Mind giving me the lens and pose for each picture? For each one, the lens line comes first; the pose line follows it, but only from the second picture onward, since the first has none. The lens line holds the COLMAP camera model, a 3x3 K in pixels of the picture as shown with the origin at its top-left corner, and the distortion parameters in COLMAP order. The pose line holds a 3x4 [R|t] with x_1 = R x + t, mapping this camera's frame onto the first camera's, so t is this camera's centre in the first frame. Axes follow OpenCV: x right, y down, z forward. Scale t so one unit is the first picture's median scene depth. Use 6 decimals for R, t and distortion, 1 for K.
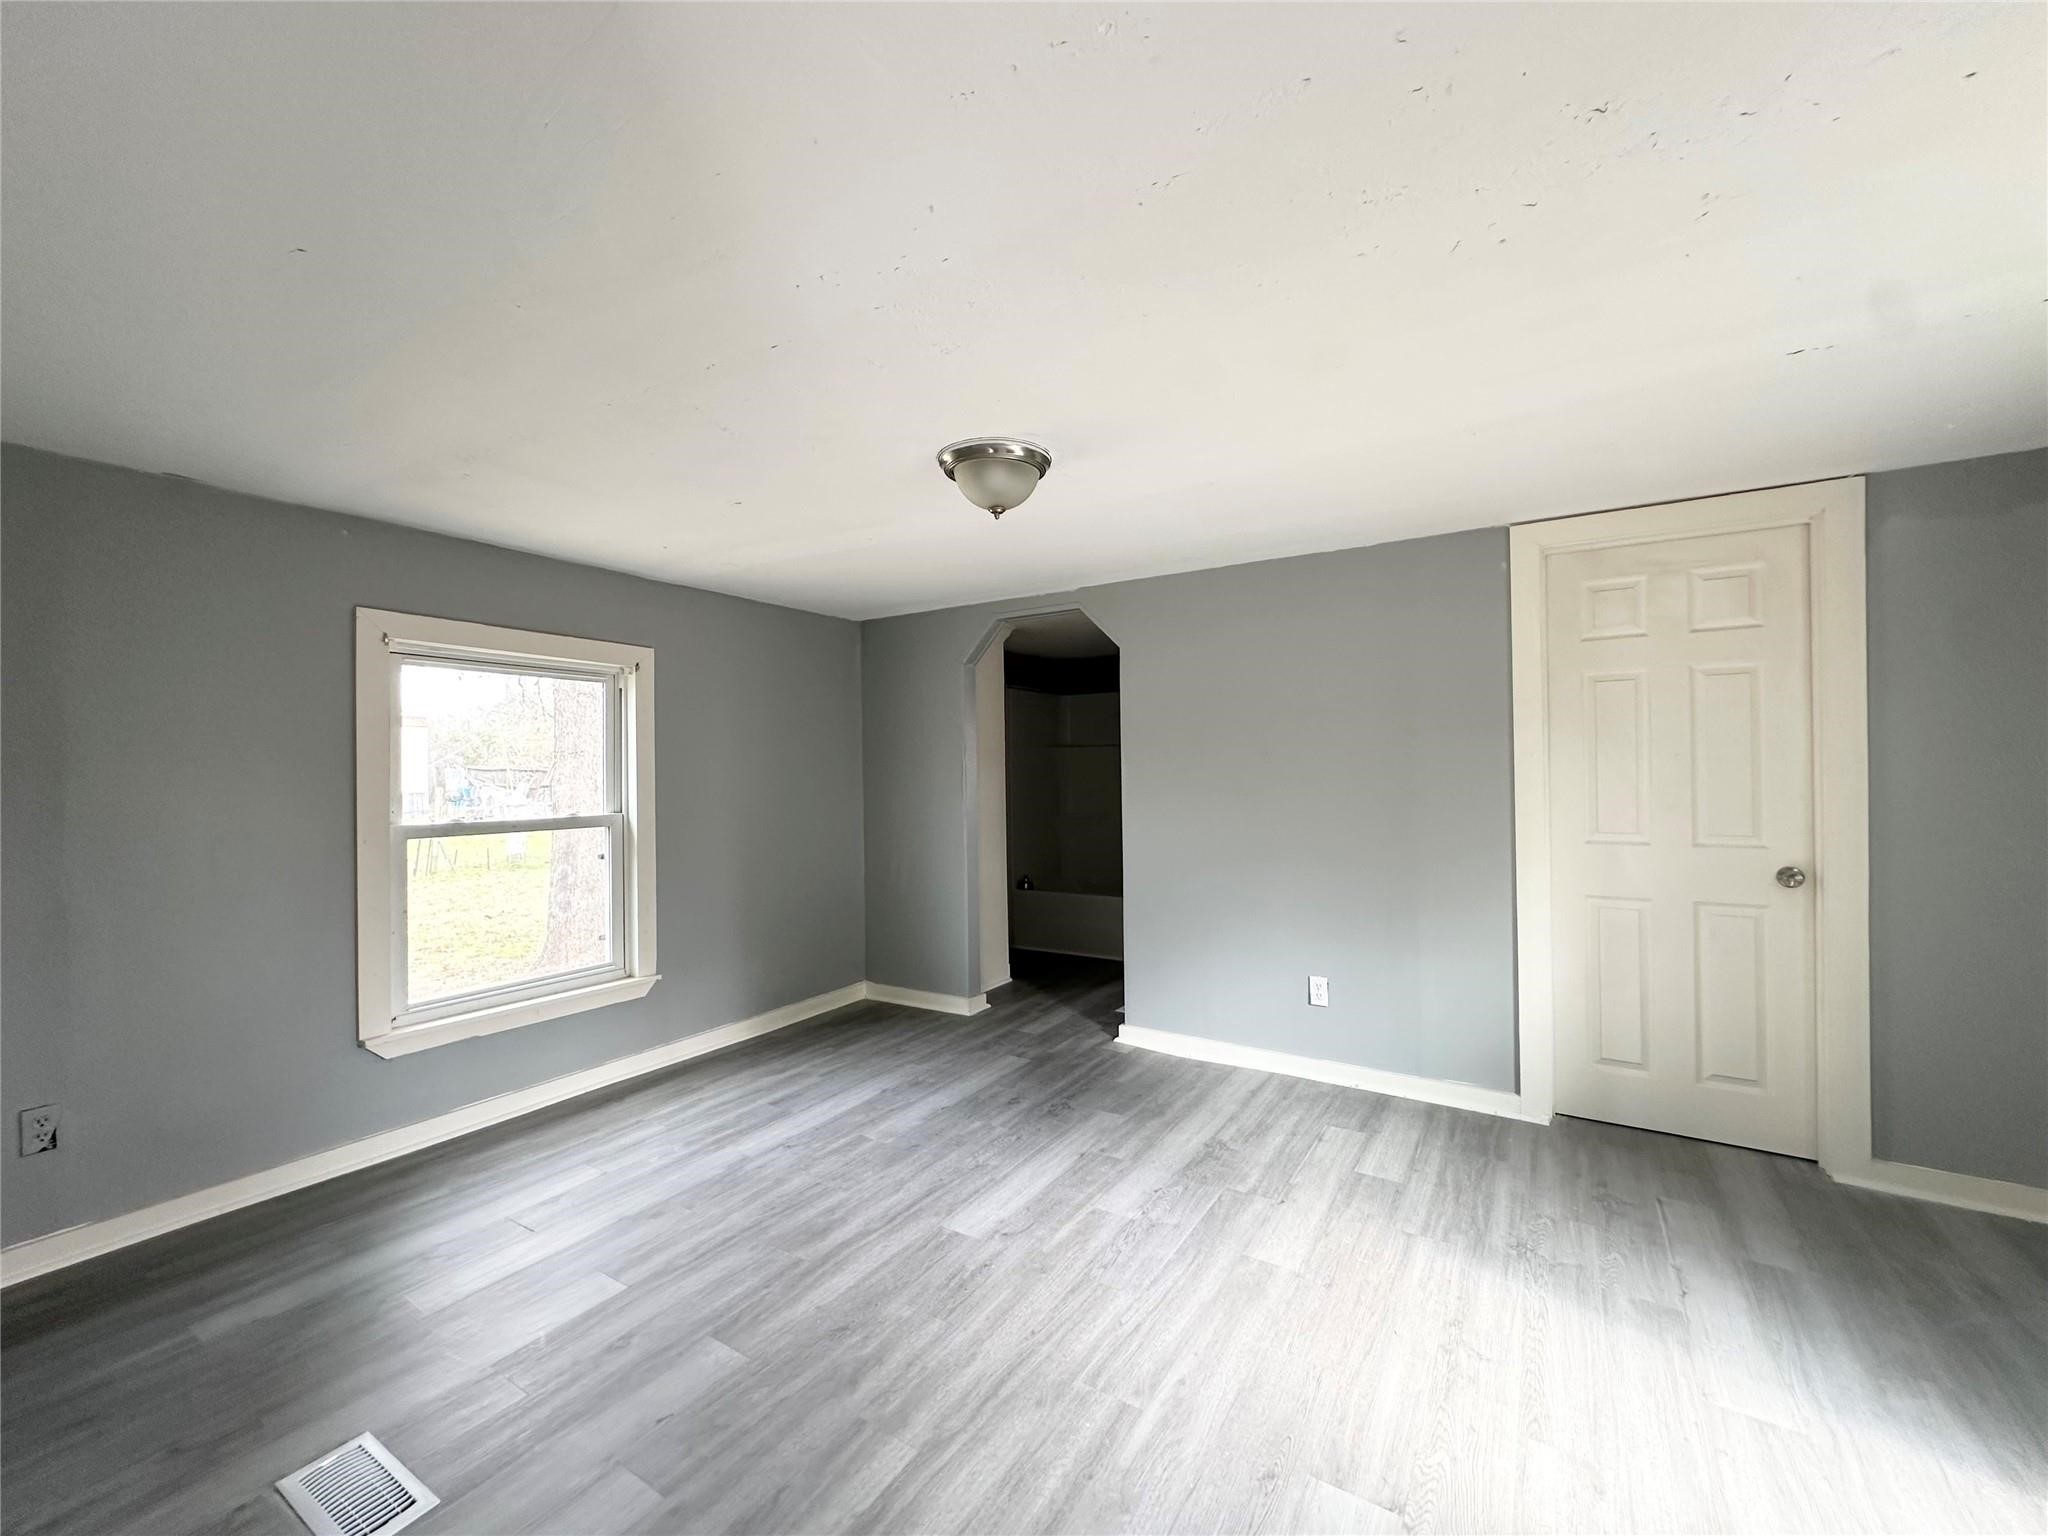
lens RADIAL K [[820.4, 0, 1024.0], [0, 820.4, 768.0], [0, 0, 1]] dist [0.001475, 0.000466]
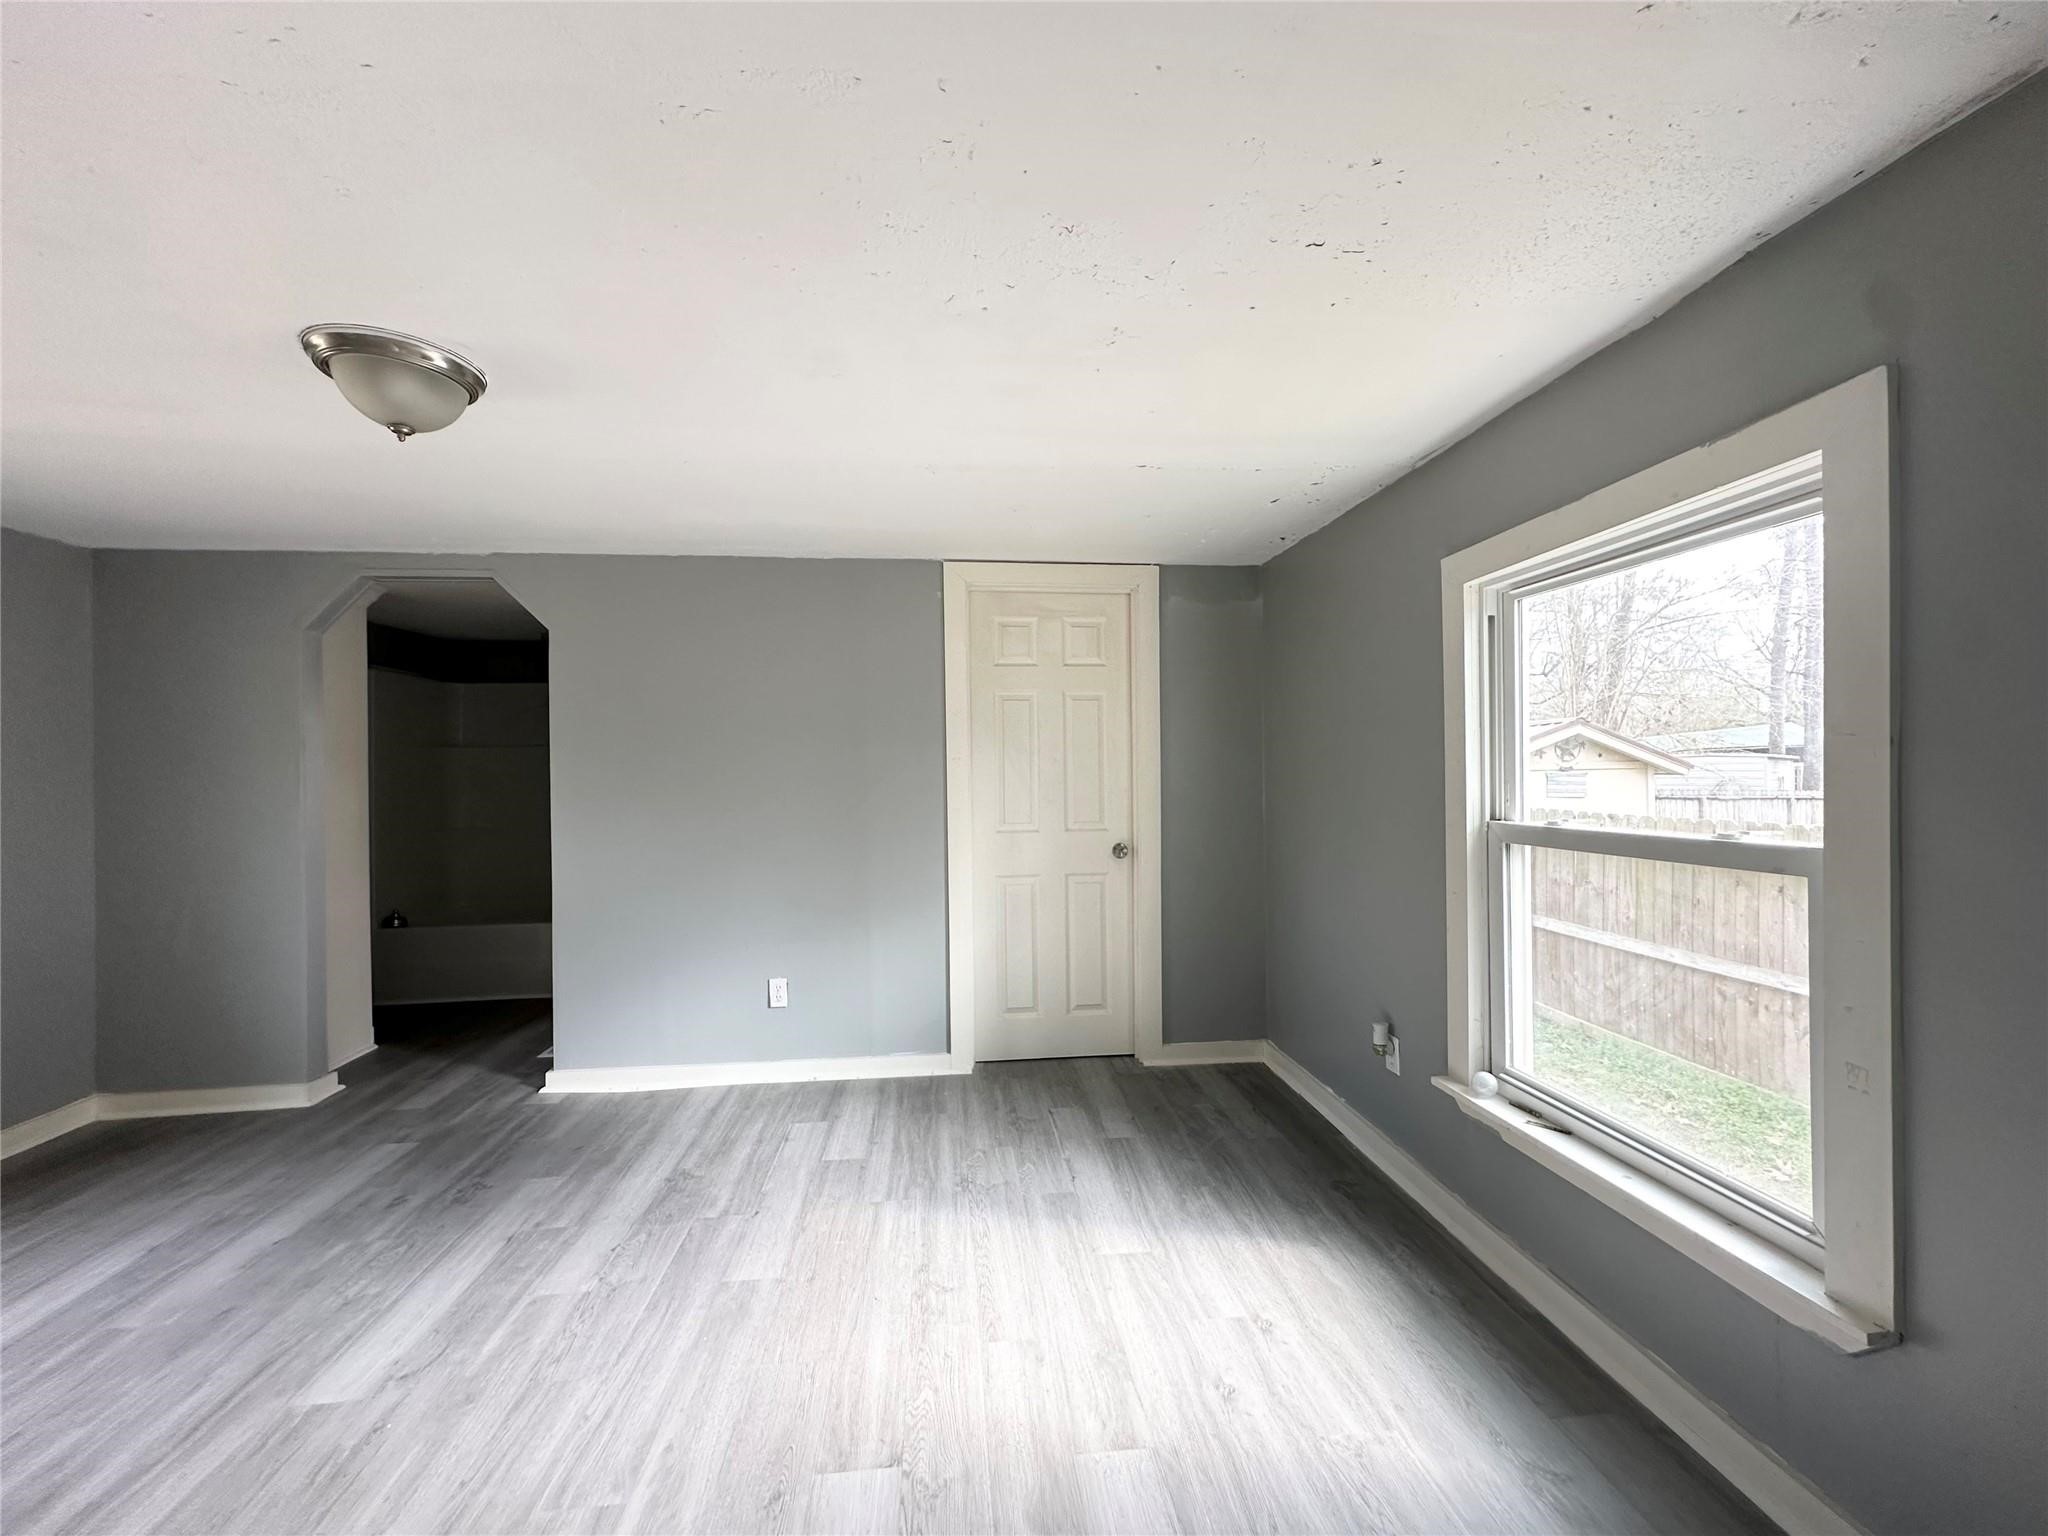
lens RADIAL K [[820.1, 0, 1024.8], [0, 820.1, 767.1], [0, 0, 1]] dist [-0.000692, 0.000276]
pose [[0.779998, 0.005178, 0.625761, -0.046140], [0.001304, 0.999950, -0.009900, 0.007794], [-0.625781, 0.008538, 0.779952, 0.033931]]
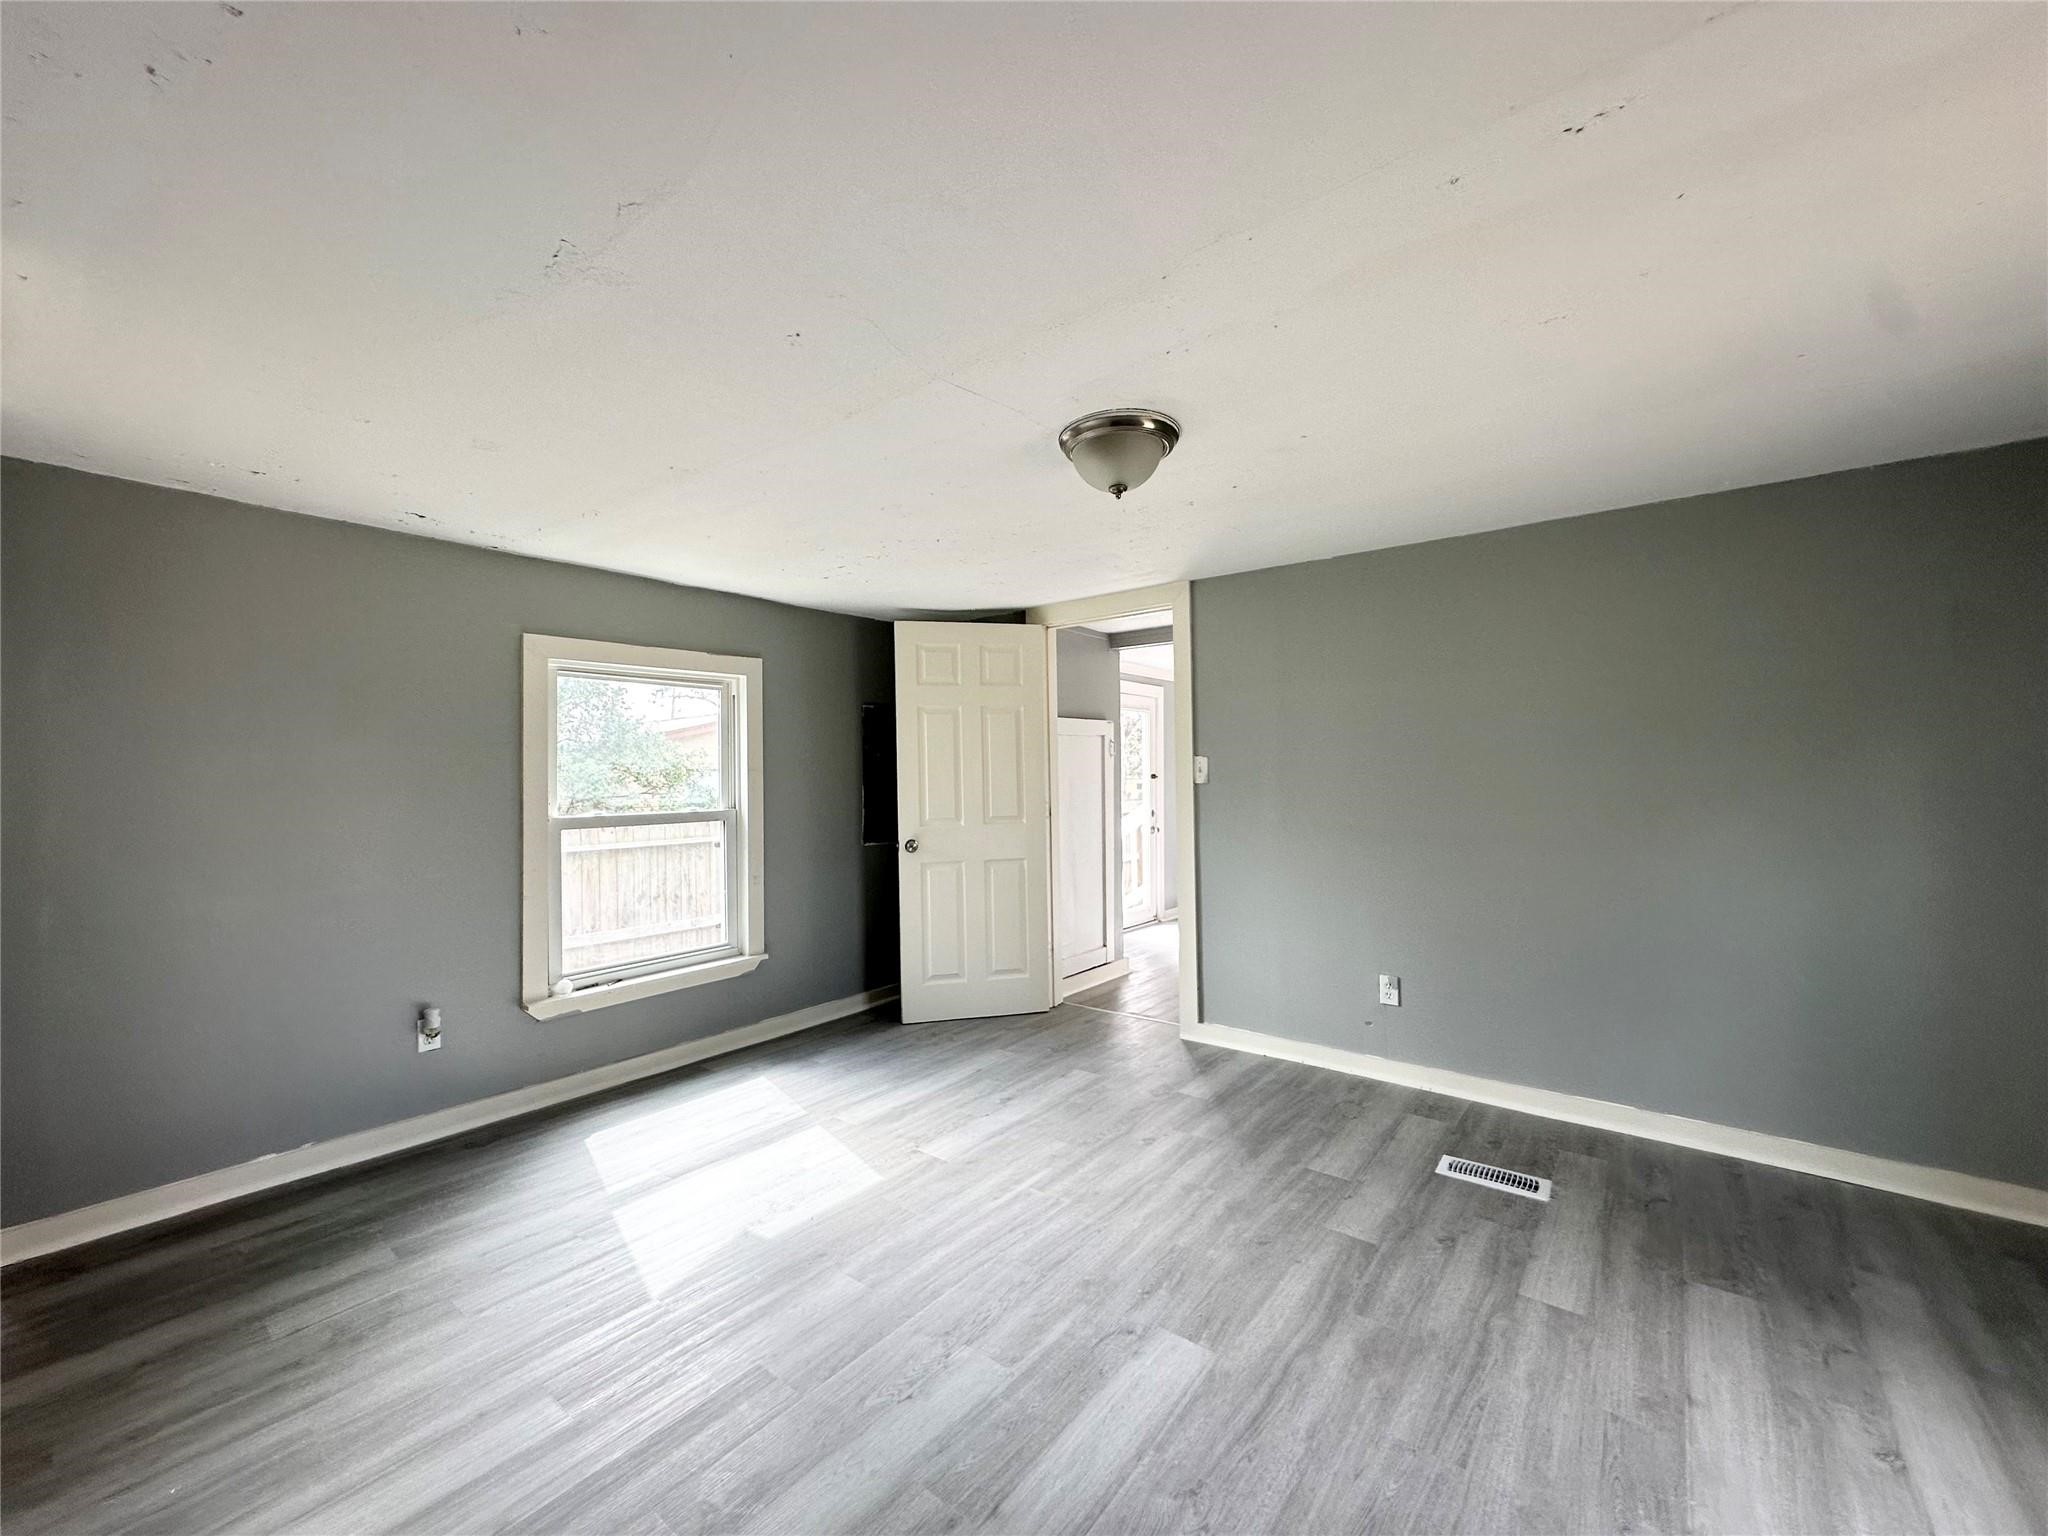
lens RADIAL K [[820.4, 0, 1024.0], [0, 820.4, 768.0], [0, 0, 1]] dist [0.001475, 0.000466]
pose [[-0.994798, 0.022793, 0.099282, -0.010611], [0.021457, 0.999665, -0.014508, 0.012232], [-0.099579, -0.012302, -0.994954, 1.620363]]
